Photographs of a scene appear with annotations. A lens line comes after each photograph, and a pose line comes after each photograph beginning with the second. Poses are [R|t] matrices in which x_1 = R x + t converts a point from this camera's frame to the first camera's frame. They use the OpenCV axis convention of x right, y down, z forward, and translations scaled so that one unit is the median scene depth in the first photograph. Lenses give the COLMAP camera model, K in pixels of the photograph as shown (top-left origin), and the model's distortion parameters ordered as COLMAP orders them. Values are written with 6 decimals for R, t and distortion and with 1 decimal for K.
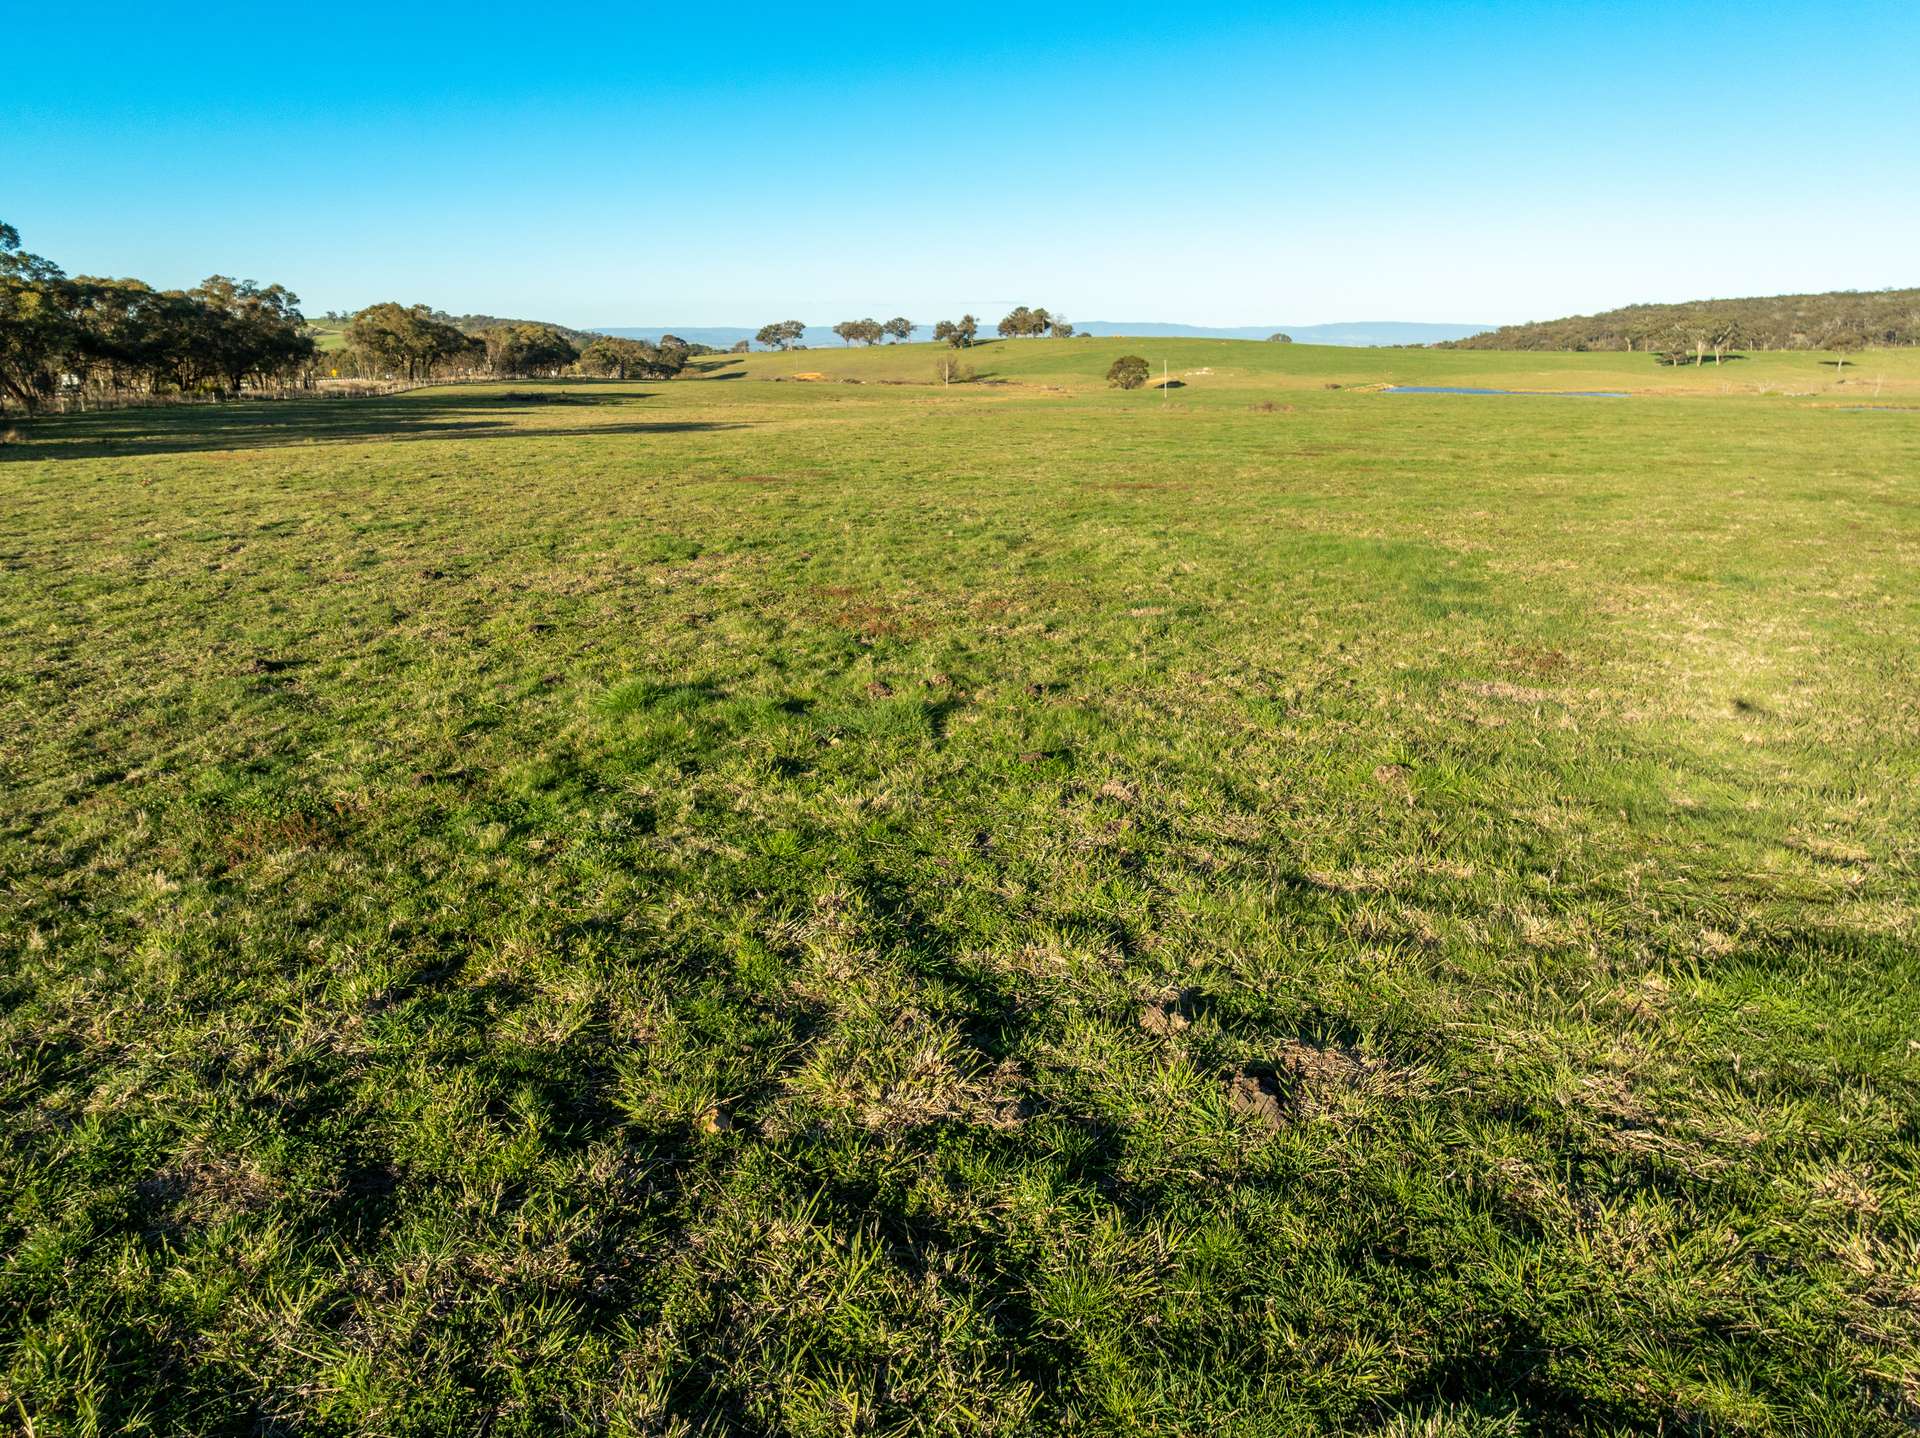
lens RADIAL K [[1356.1, 0, 961.6], [0, 1356.1, 719.3], [0, 0, 1]] dist [-0.046795, 0.018718]
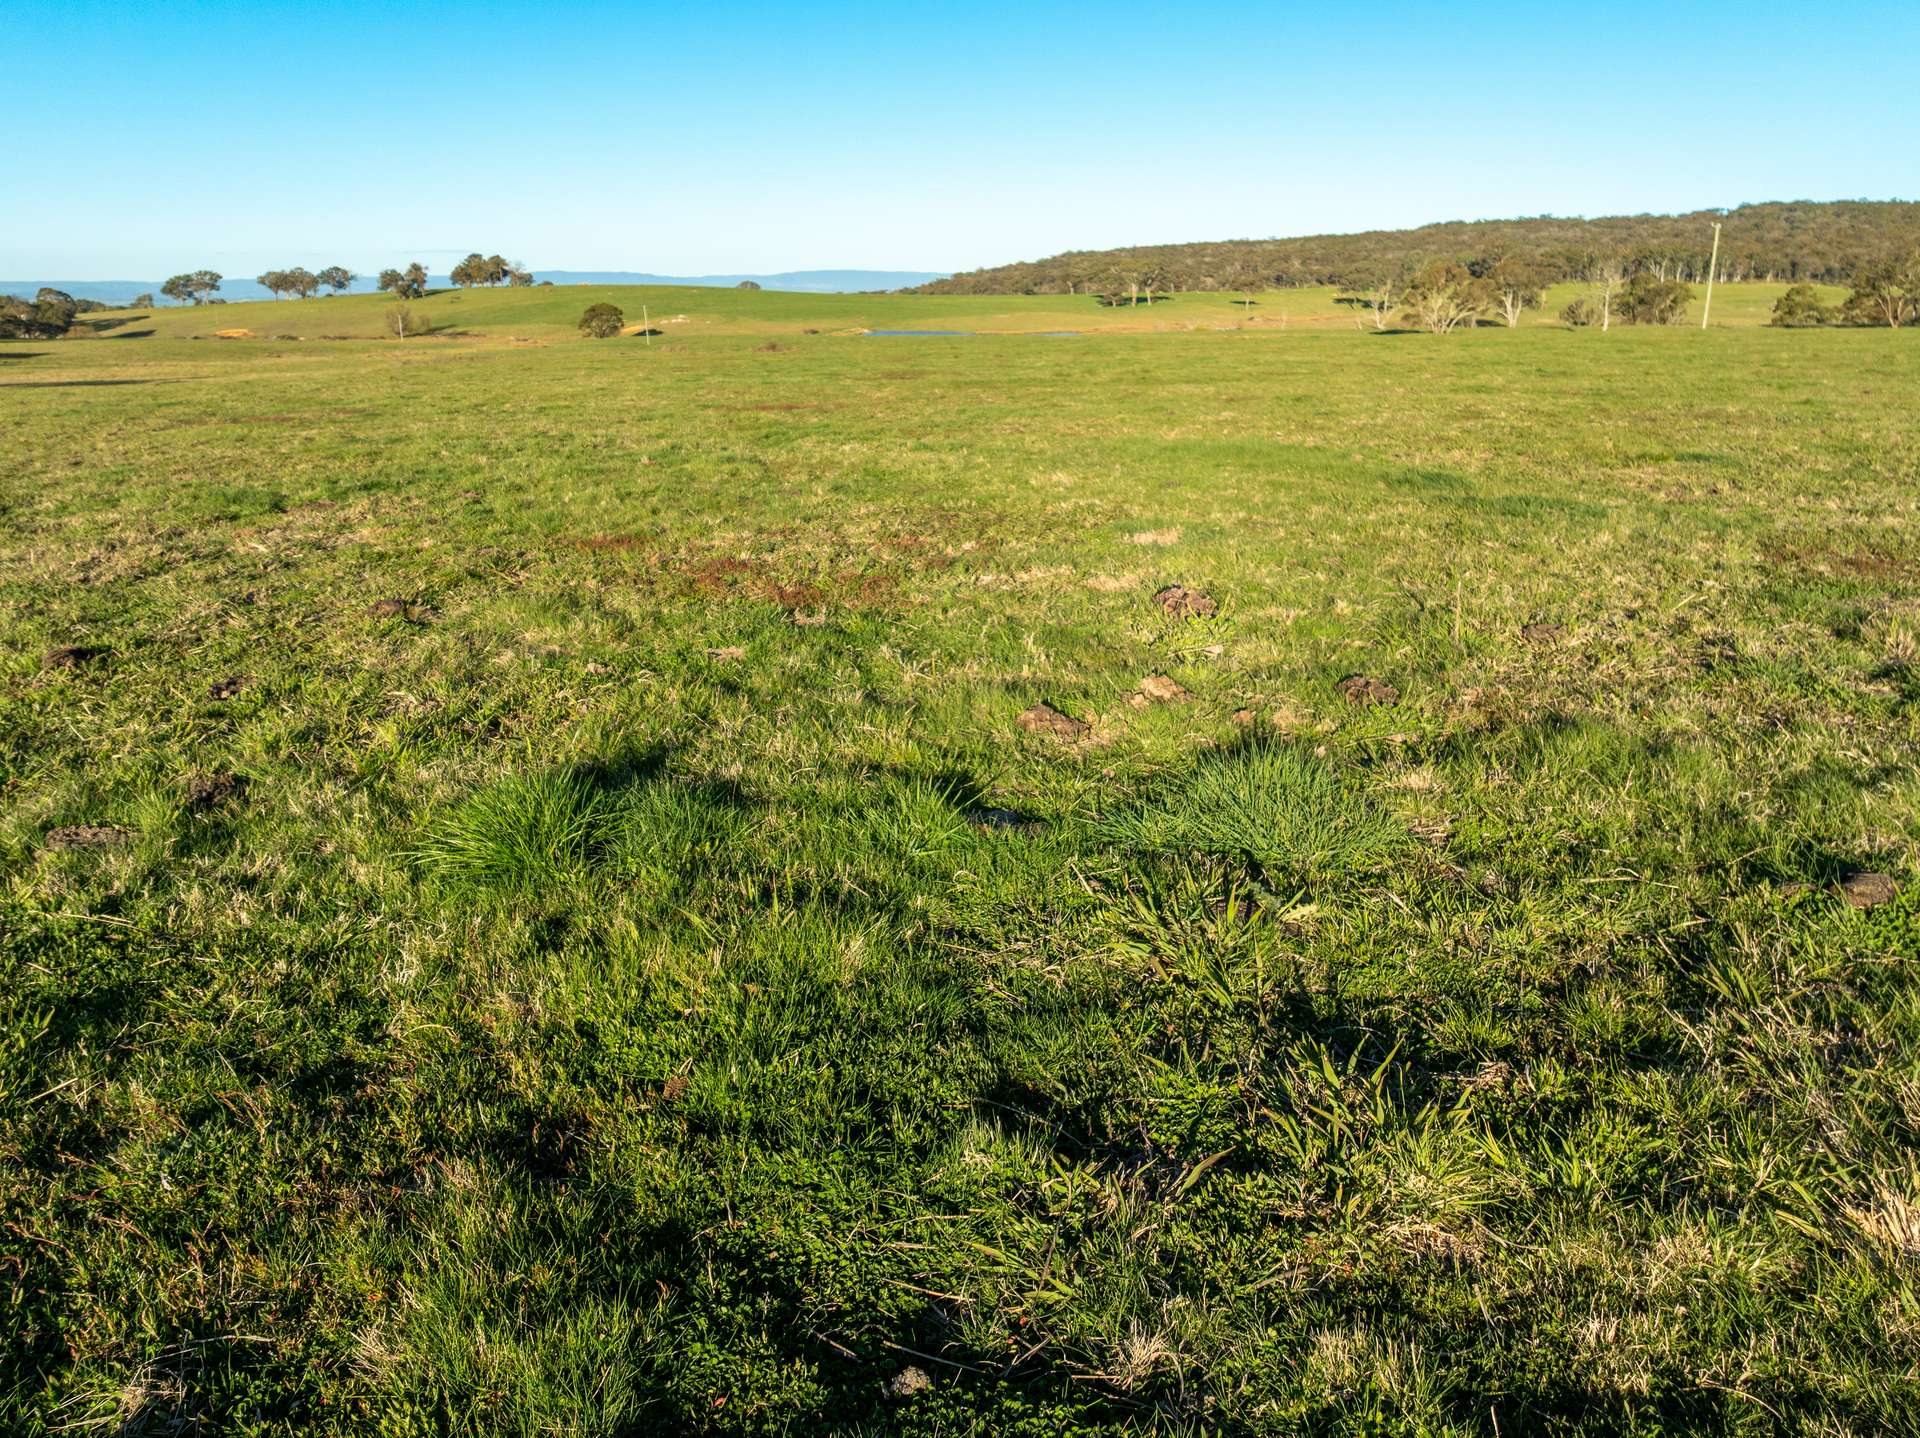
lens RADIAL K [[1356.1, 0, 959.6], [0, 1356.1, 724.4], [0, 0, 1]] dist [-0.046795, 0.018718]
pose [[0.930983, -0.112770, 0.347208, -0.002201], [0.099370, 0.993461, 0.056220, -0.000457], [-0.351278, -0.017838, 0.936101, 0.005897]]
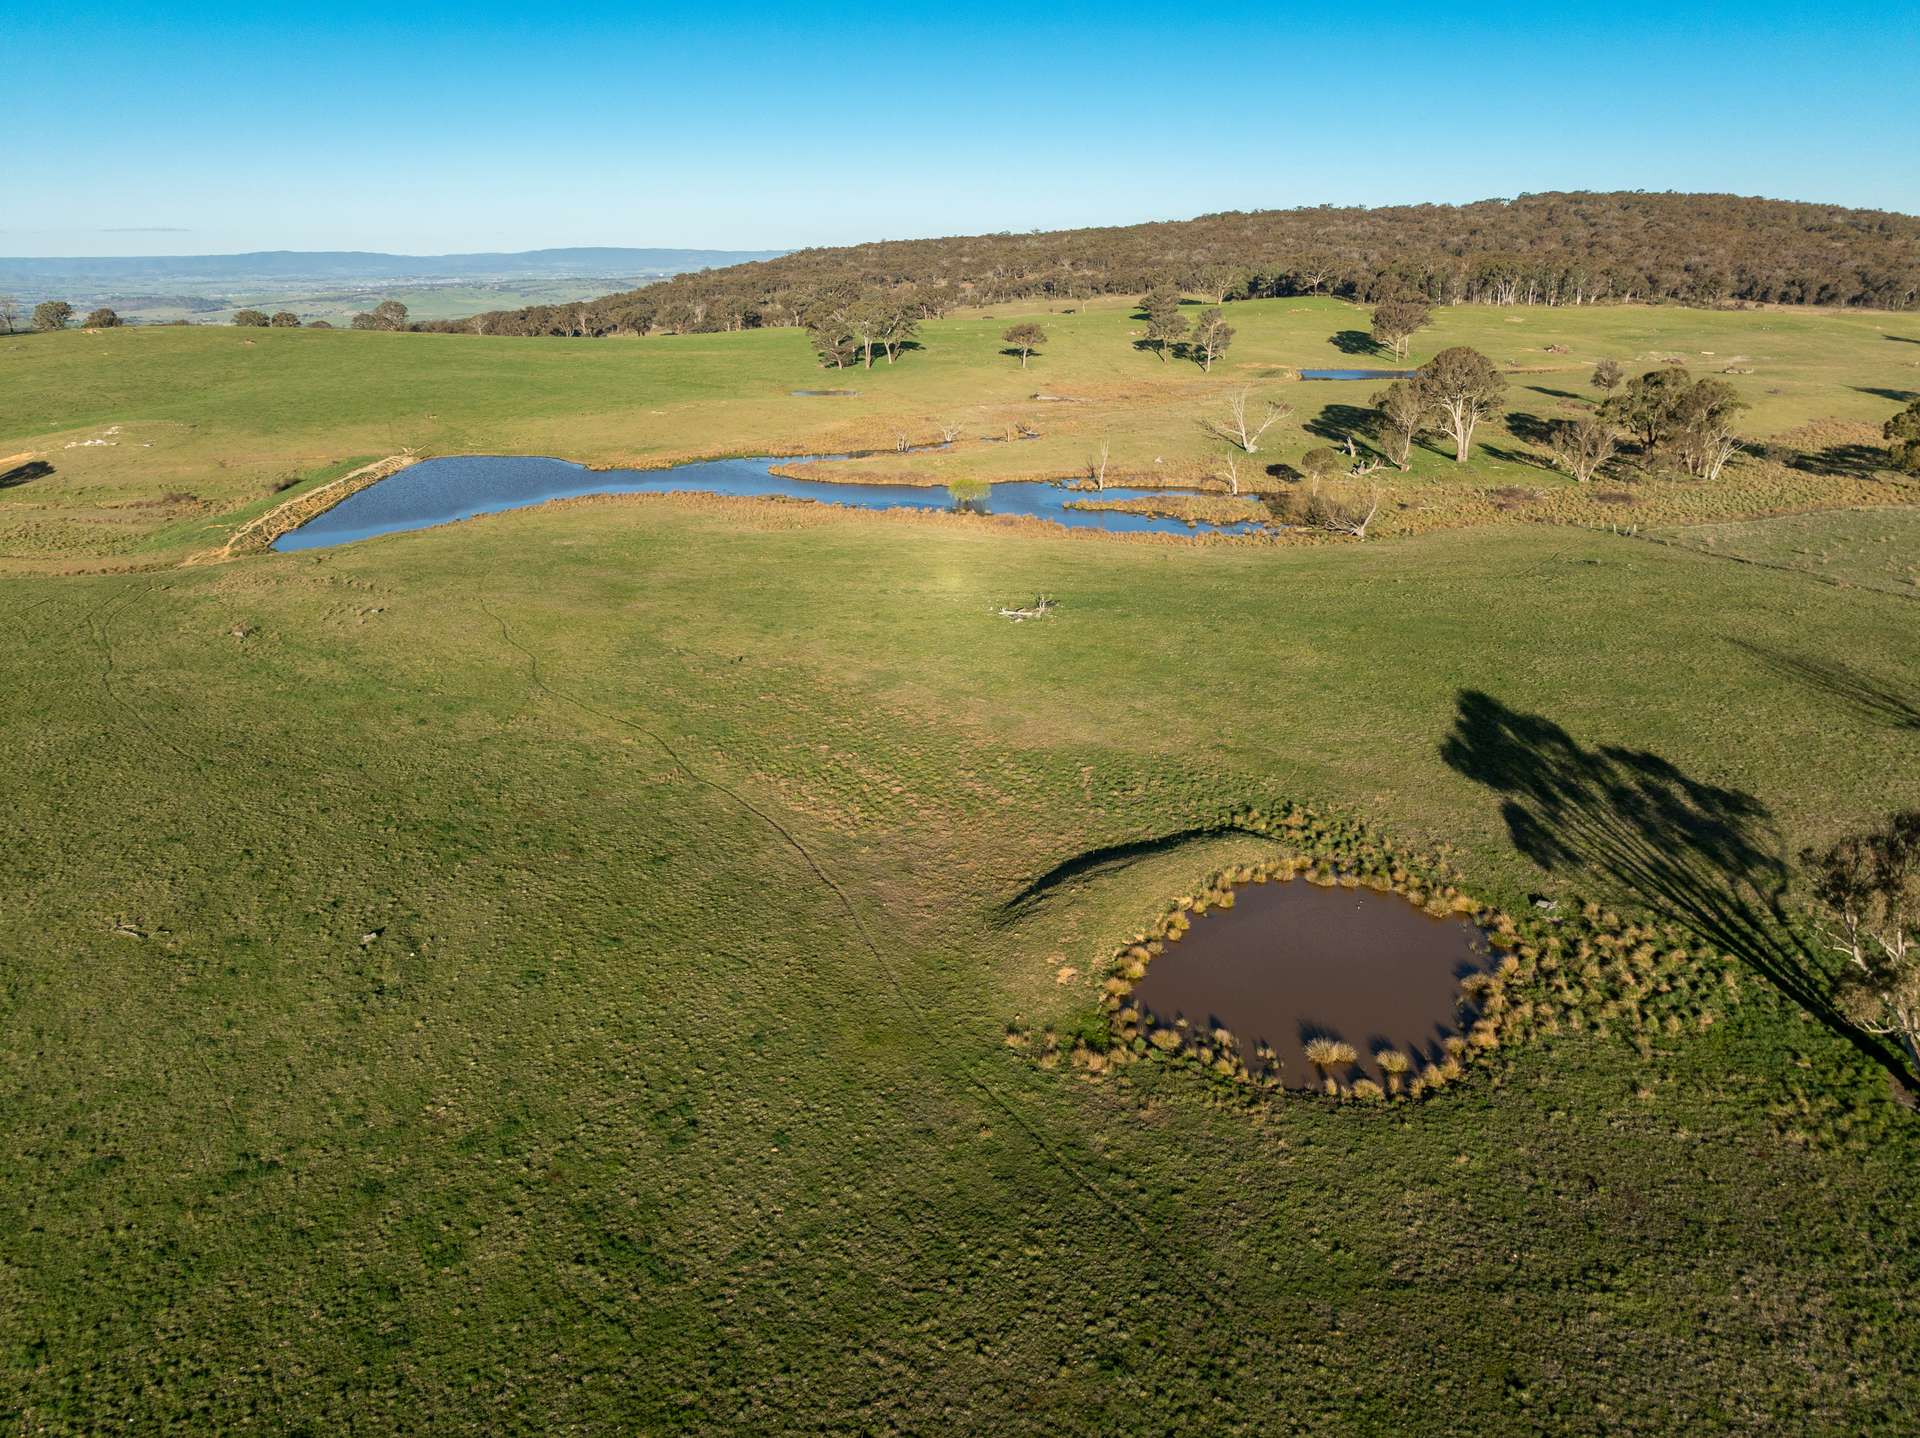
lens RADIAL K [[1356.1, 0, 957.7], [0, 1356.1, 716.2], [0, 0, 1]] dist [-0.046795, 0.018718]
pose [[0.857053, -0.167188, 0.487348, 0.114532], [0.143161, 0.985916, 0.086461, -0.079671], [-0.494939, -0.004333, 0.868917, 0.185411]]
